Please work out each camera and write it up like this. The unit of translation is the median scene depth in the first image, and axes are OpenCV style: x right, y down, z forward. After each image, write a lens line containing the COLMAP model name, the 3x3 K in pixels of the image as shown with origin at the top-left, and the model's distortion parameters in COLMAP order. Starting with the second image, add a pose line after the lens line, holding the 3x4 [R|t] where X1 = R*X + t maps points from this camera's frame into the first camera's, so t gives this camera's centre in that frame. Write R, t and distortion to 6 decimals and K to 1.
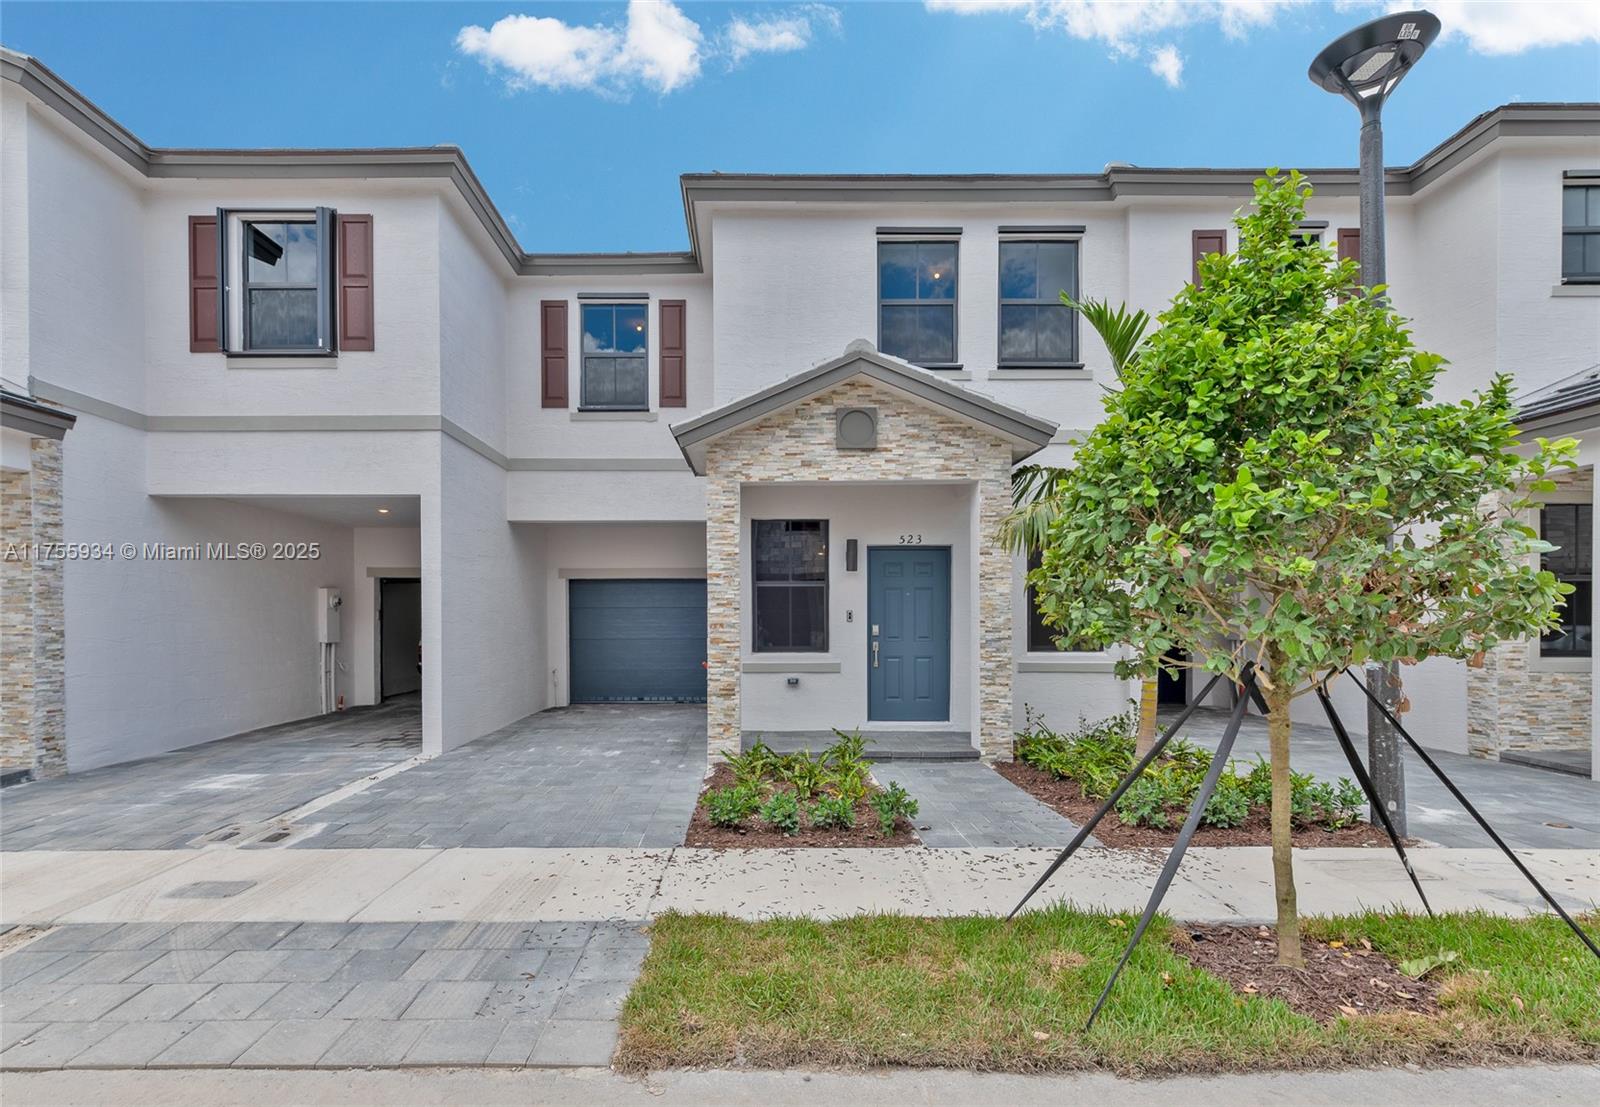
lens RADIAL K [[771.2, 0, 773.1], [0, 771.2, 616.0], [0, 0, 1]] dist [0.010843, -0.000041]
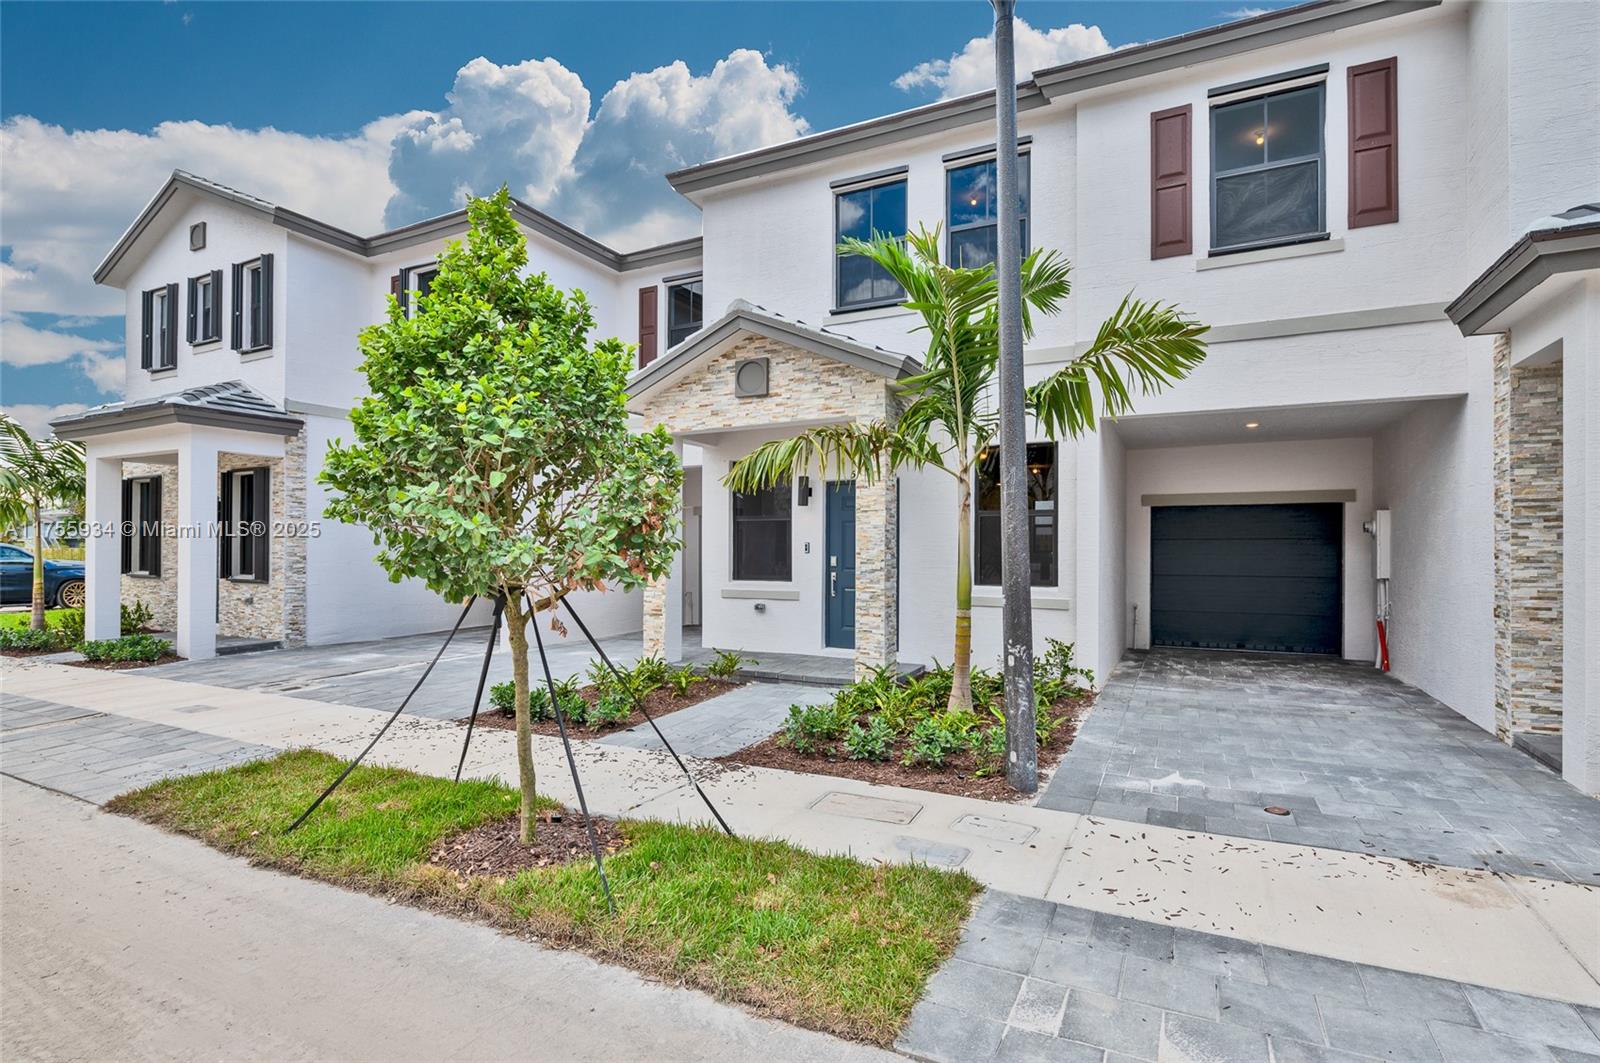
lens RADIAL K [[775.8, 0, 800.0], [0, 775.8, 537.8], [0, 0, 1]] dist [0.000256, -0.000102]
pose [[0.892709, -0.004098, -0.450616, 0.667193], [-0.003170, 0.999877, -0.015373, 0.003103], [0.450623, 0.015152, 0.892586, 0.041592]]
